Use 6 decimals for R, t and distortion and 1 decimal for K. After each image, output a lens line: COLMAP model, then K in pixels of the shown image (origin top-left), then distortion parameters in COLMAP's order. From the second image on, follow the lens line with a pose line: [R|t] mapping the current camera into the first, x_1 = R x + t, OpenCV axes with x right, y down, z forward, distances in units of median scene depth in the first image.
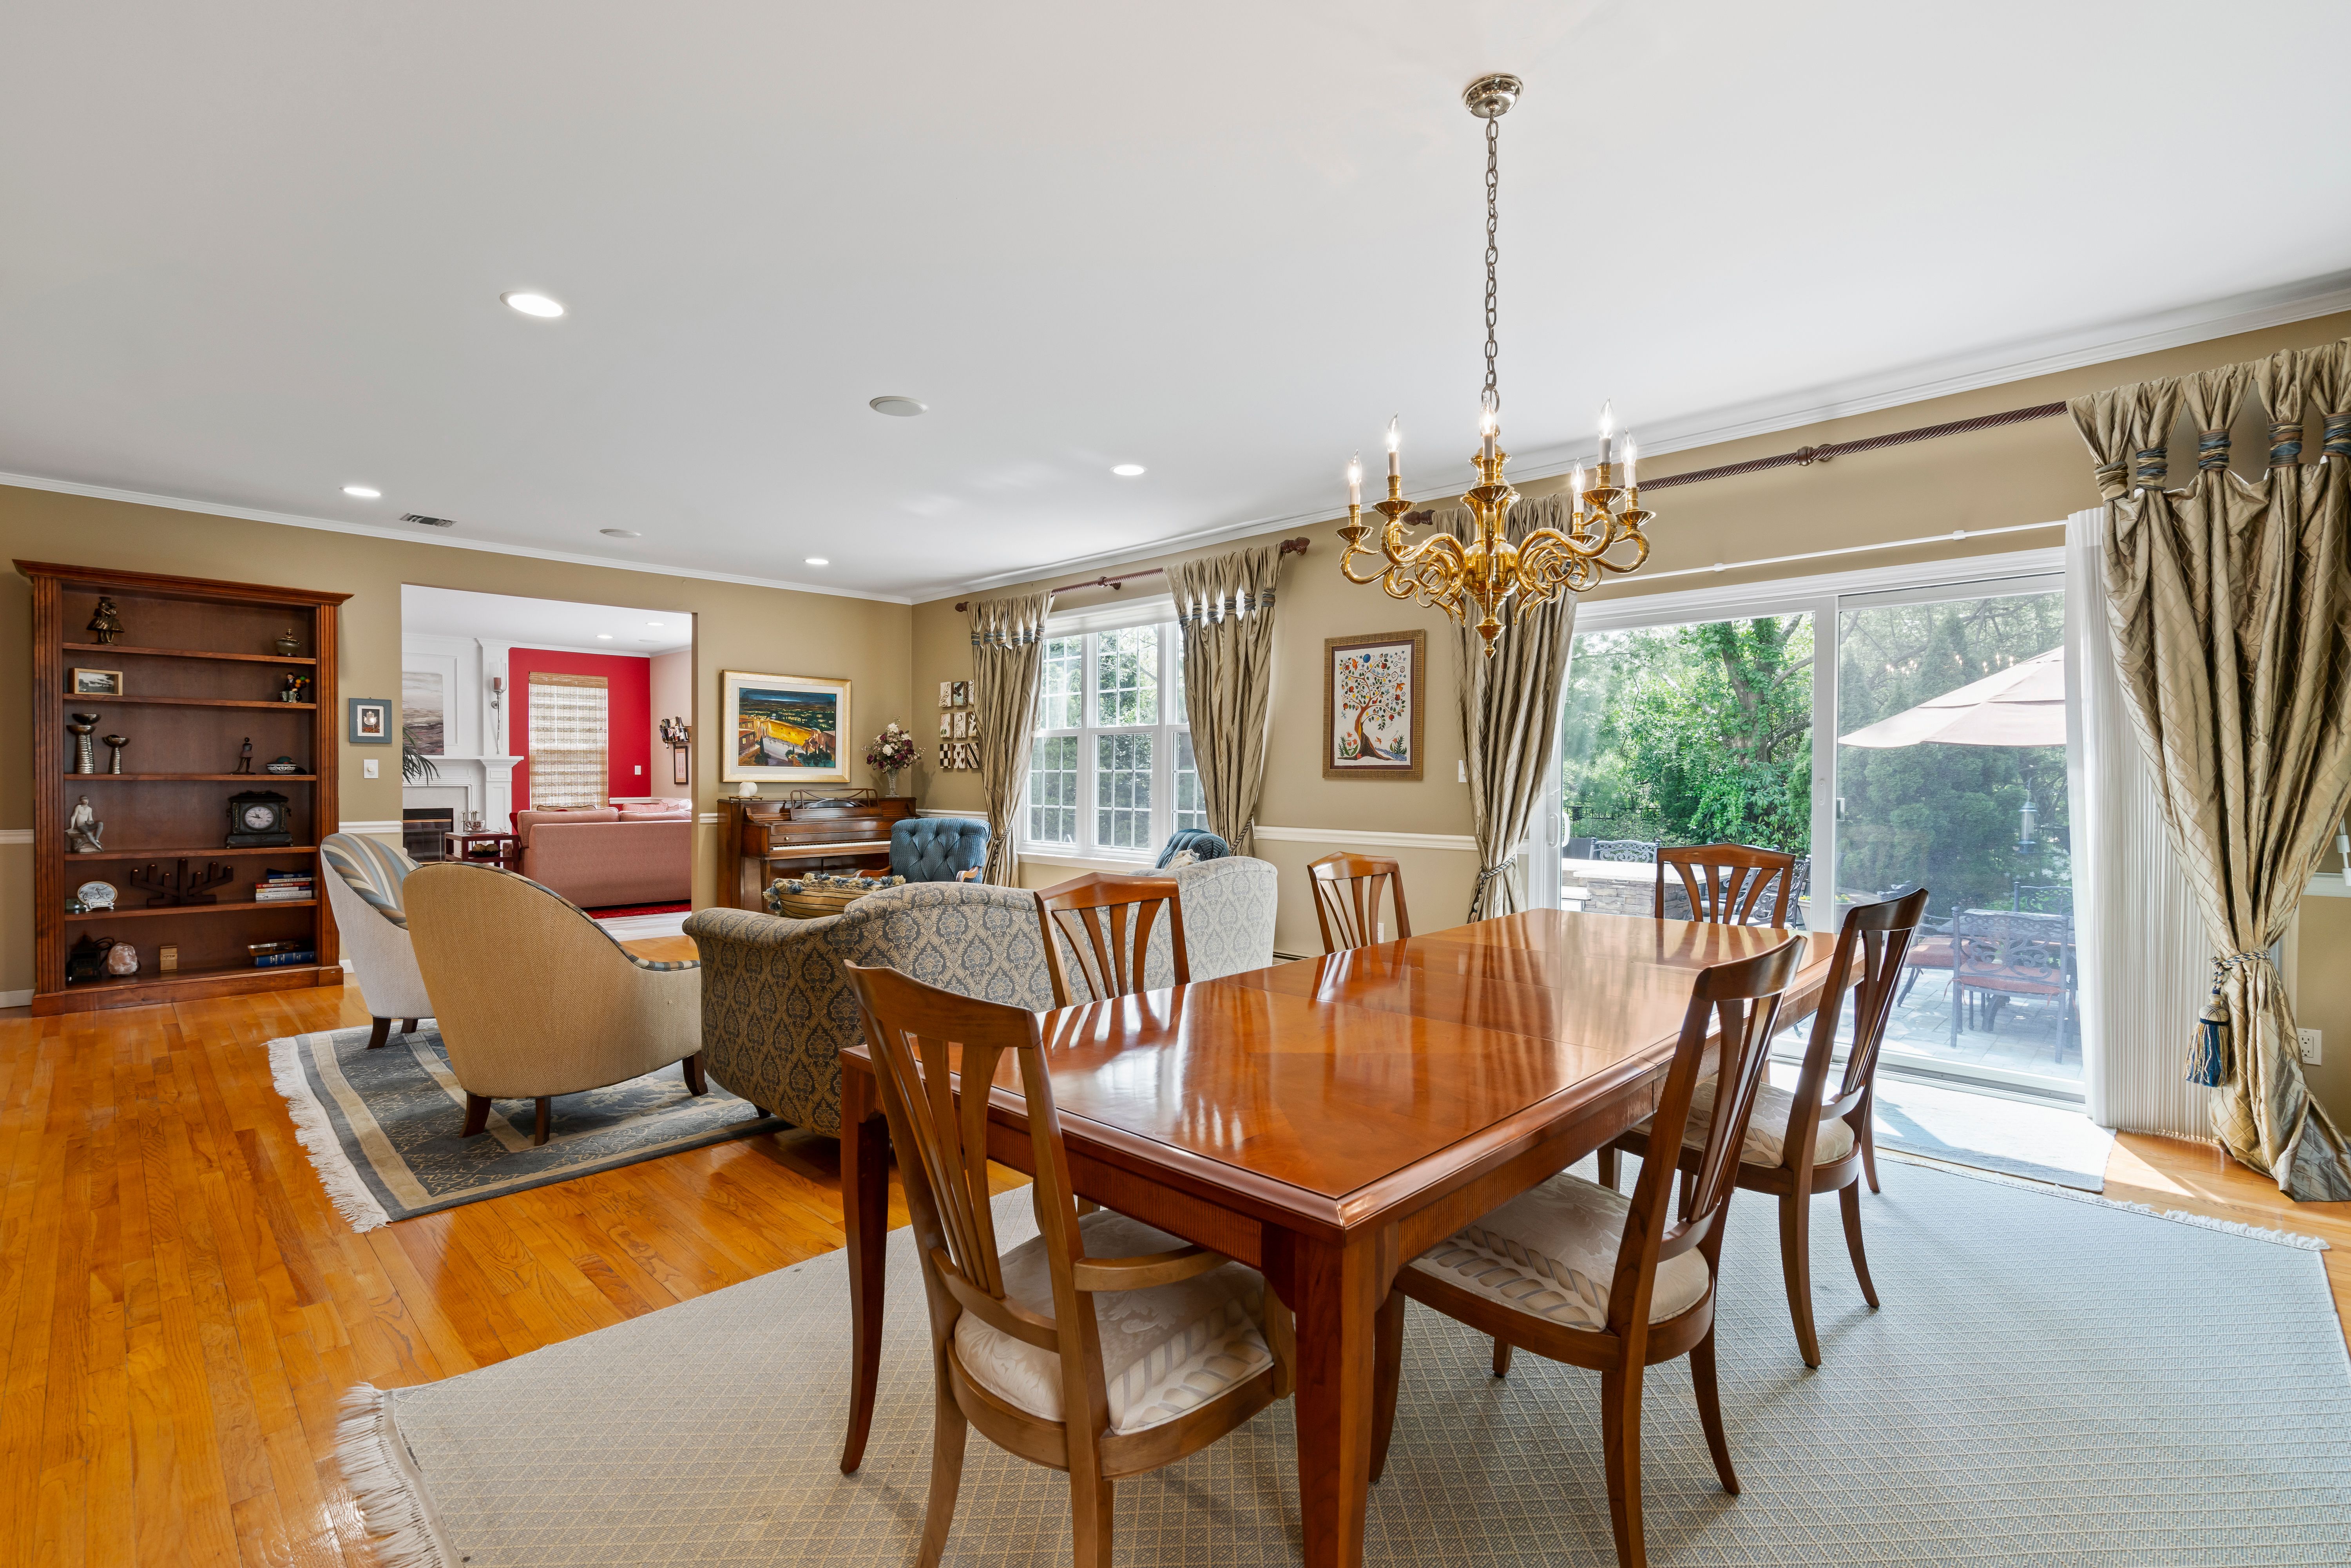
lens RADIAL K [[1059.5, 0, 1169.3], [0, 1059.5, 781.6], [0, 0, 1]] dist [-0.008660, 0.000669]
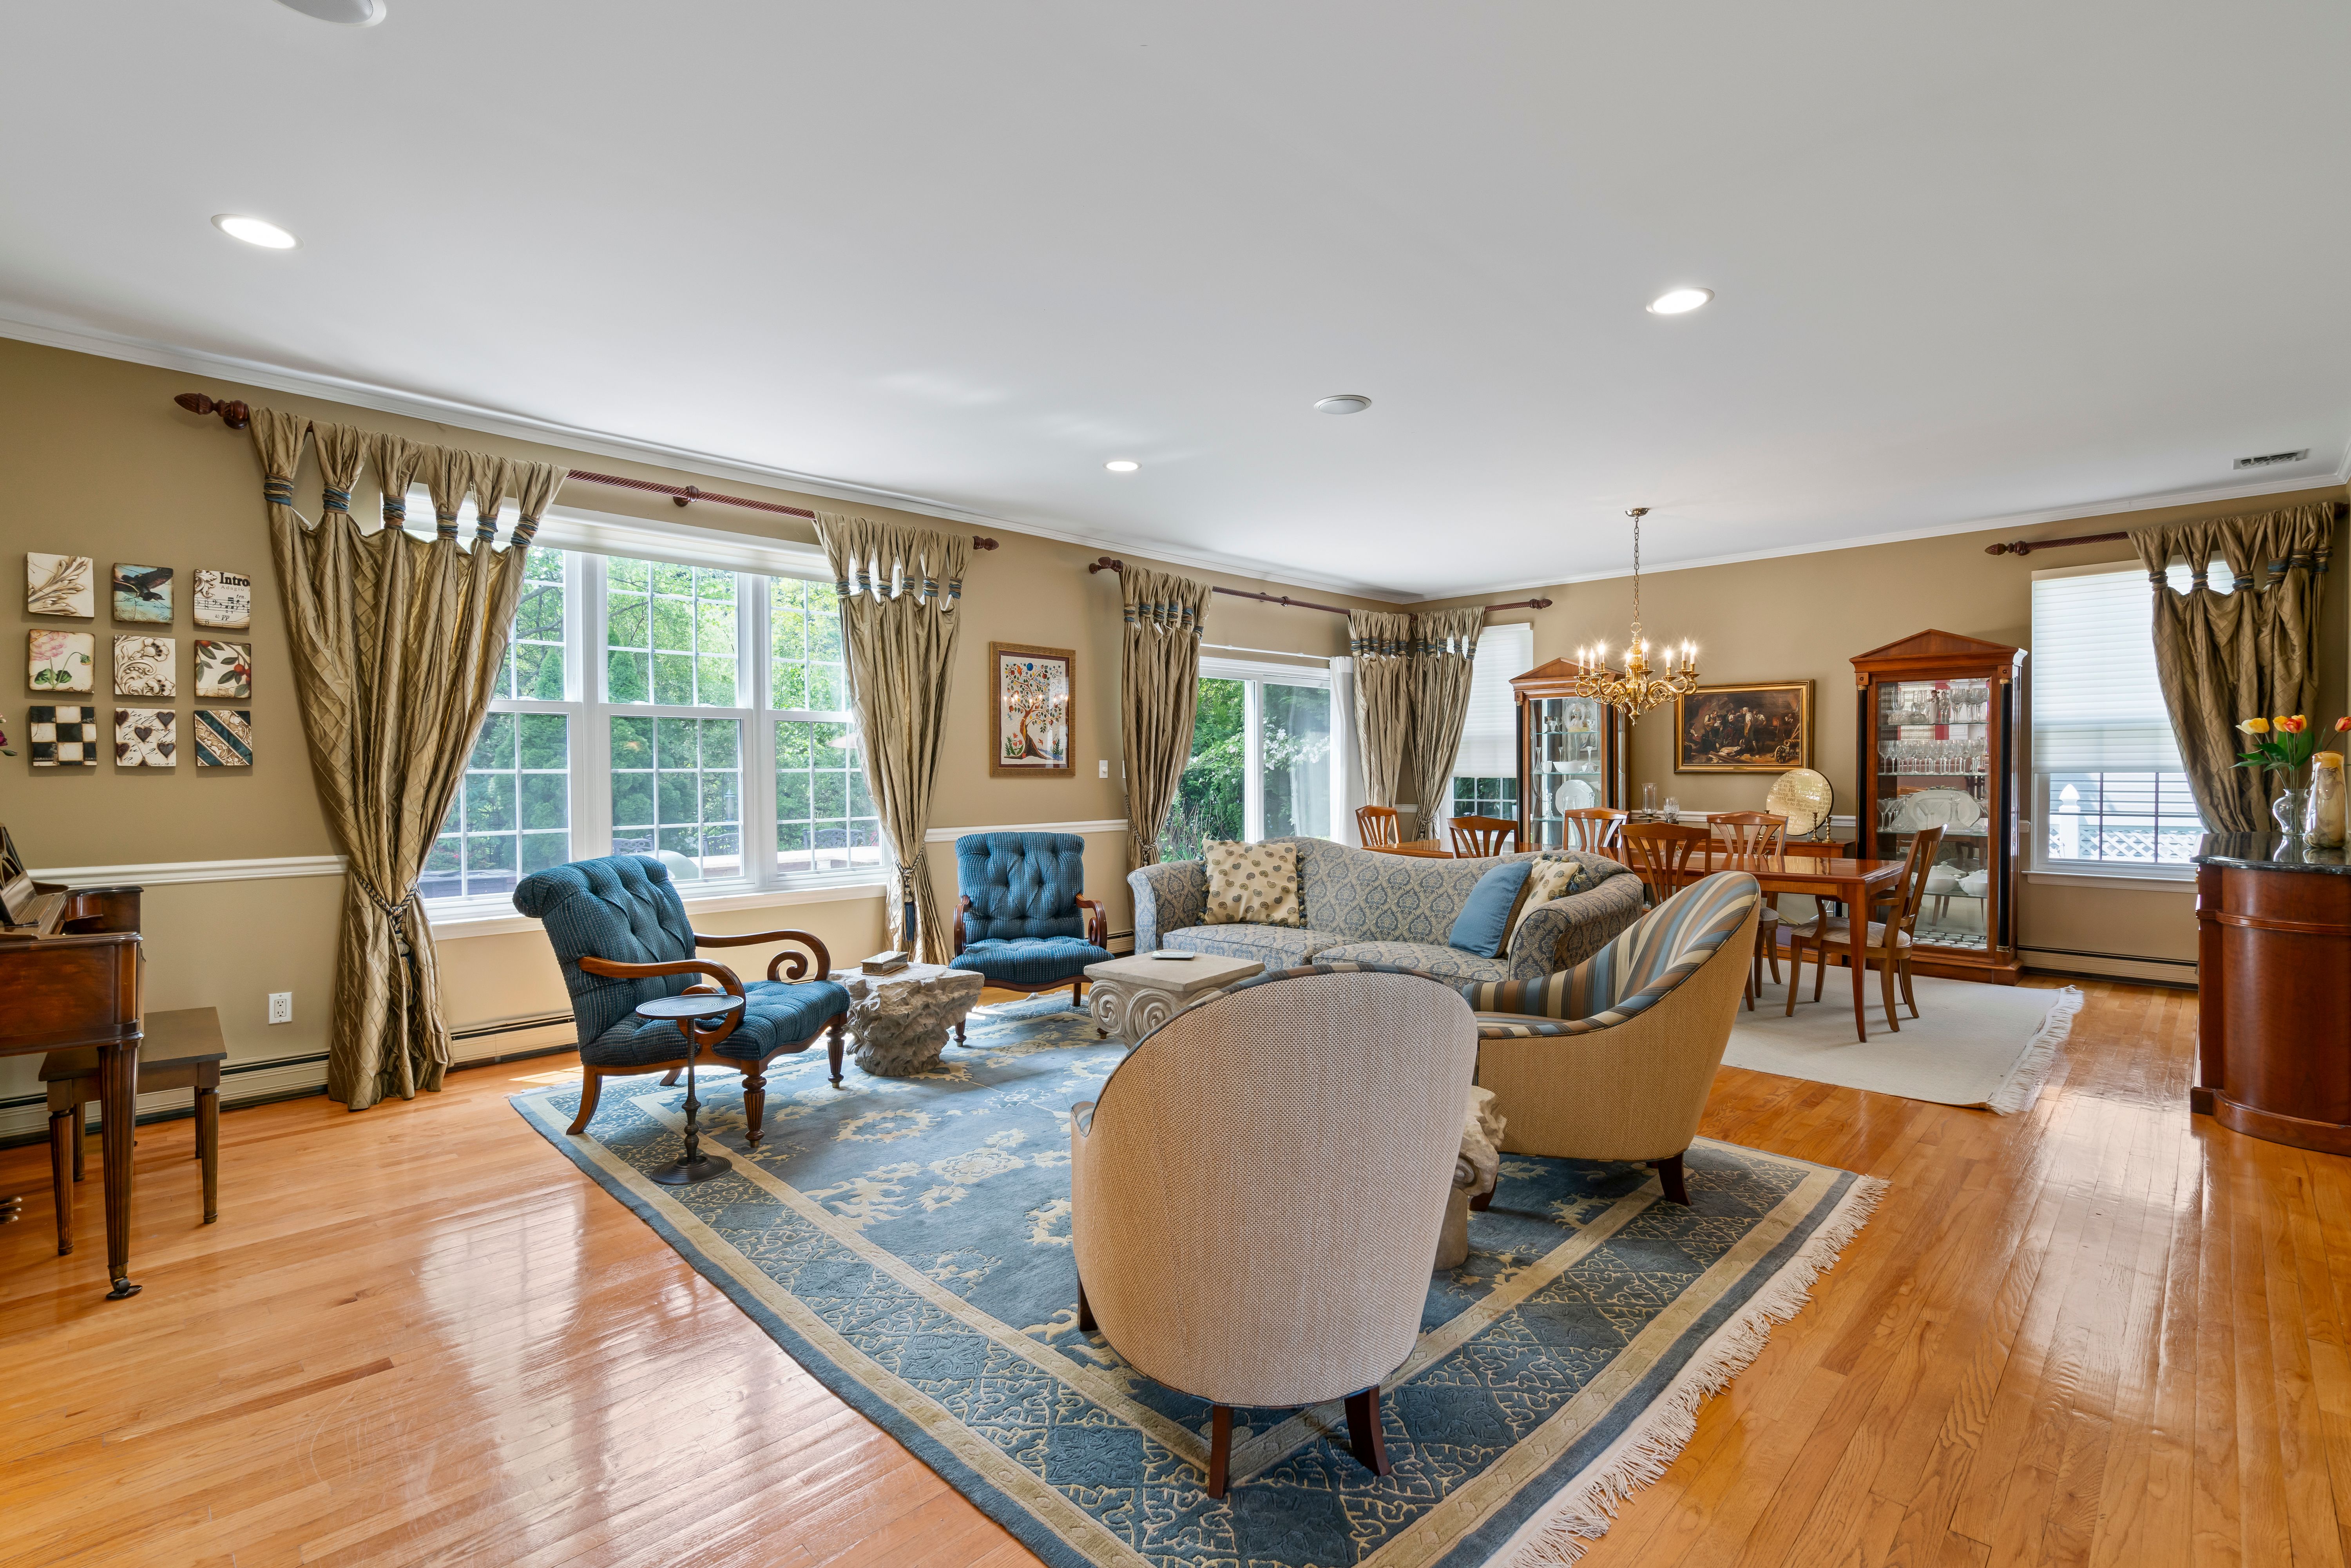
lens RADIAL K [[1059.5, 0, 1169.3], [0, 1059.5, 781.6], [0, 0, 1]] dist [-0.008660, 0.000669]
pose [[0.003305, -0.016722, 0.999855, -0.897738], [0.008428, 0.999825, 0.016693, -0.014161], [-0.999959, 0.008371, 0.003445, 0.834201]]
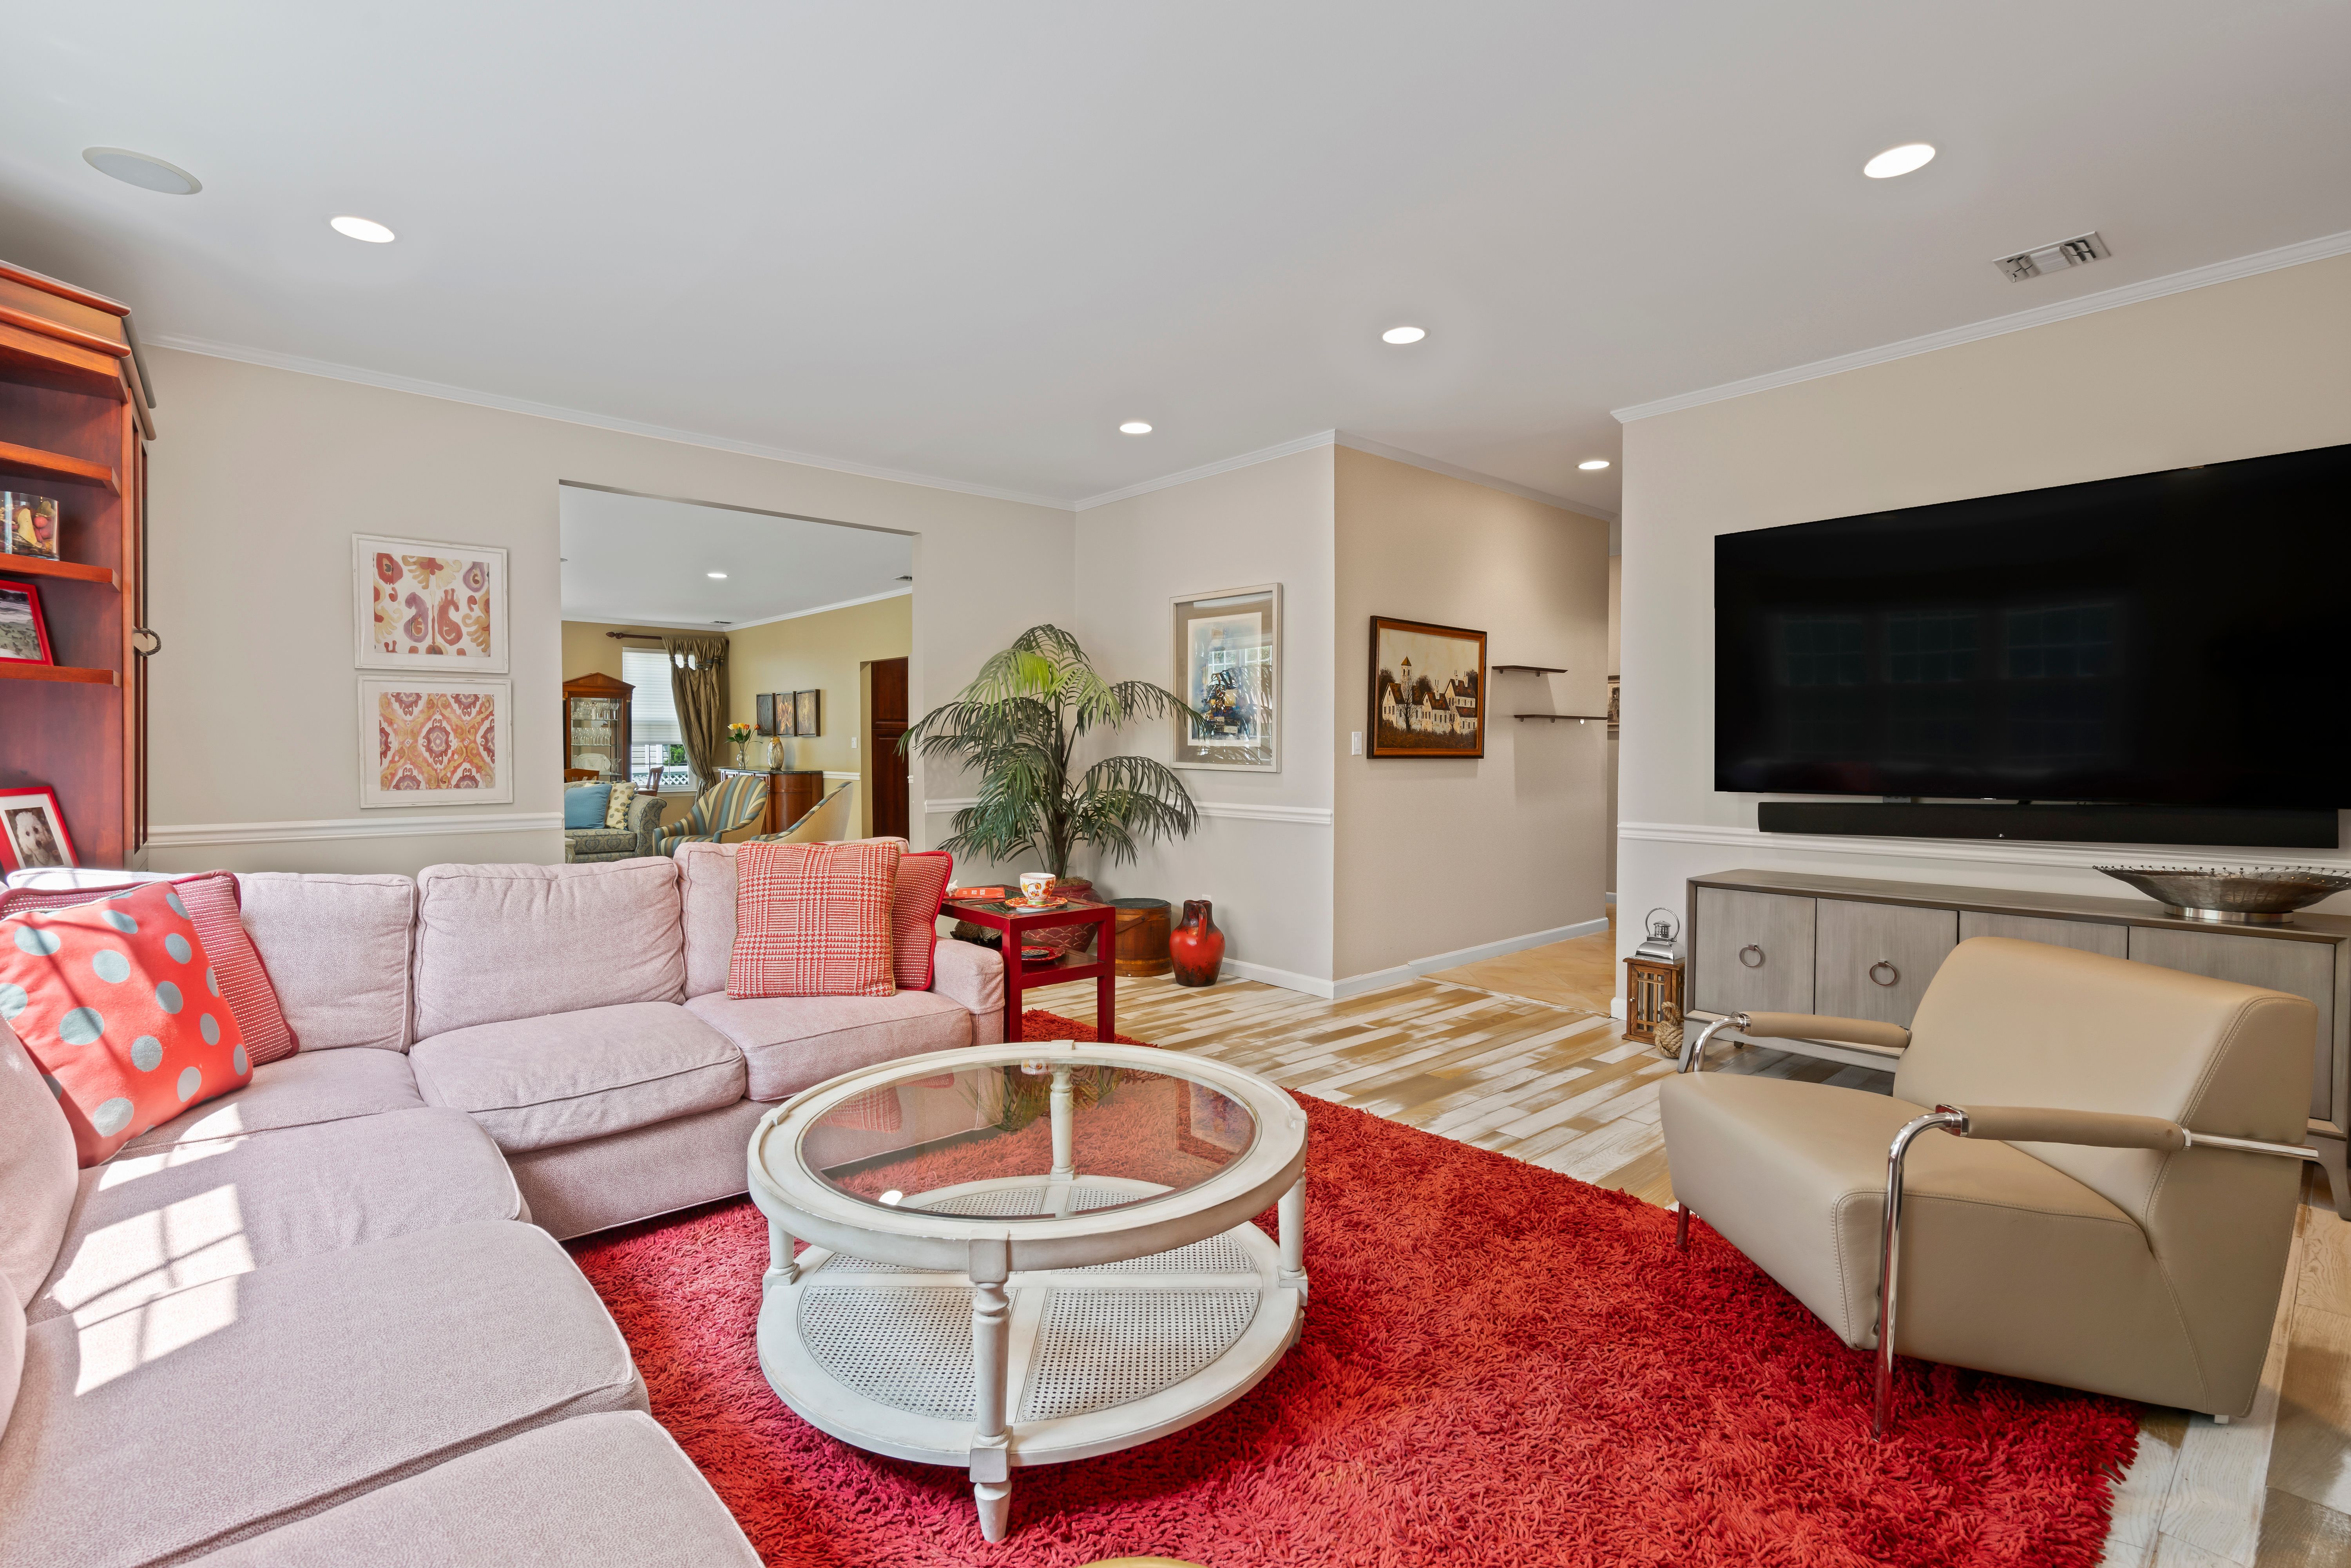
lens RADIAL K [[1059.5, 0, 1169.3], [0, 1059.5, 781.6], [0, 0, 1]] dist [-0.008660, 0.000669]
pose [[-0.997114, -0.012801, 0.074827, -0.989536], [-0.010382, 0.999414, 0.032629, -0.010693], [-0.075201, 0.031758, -0.996663, 1.322861]]
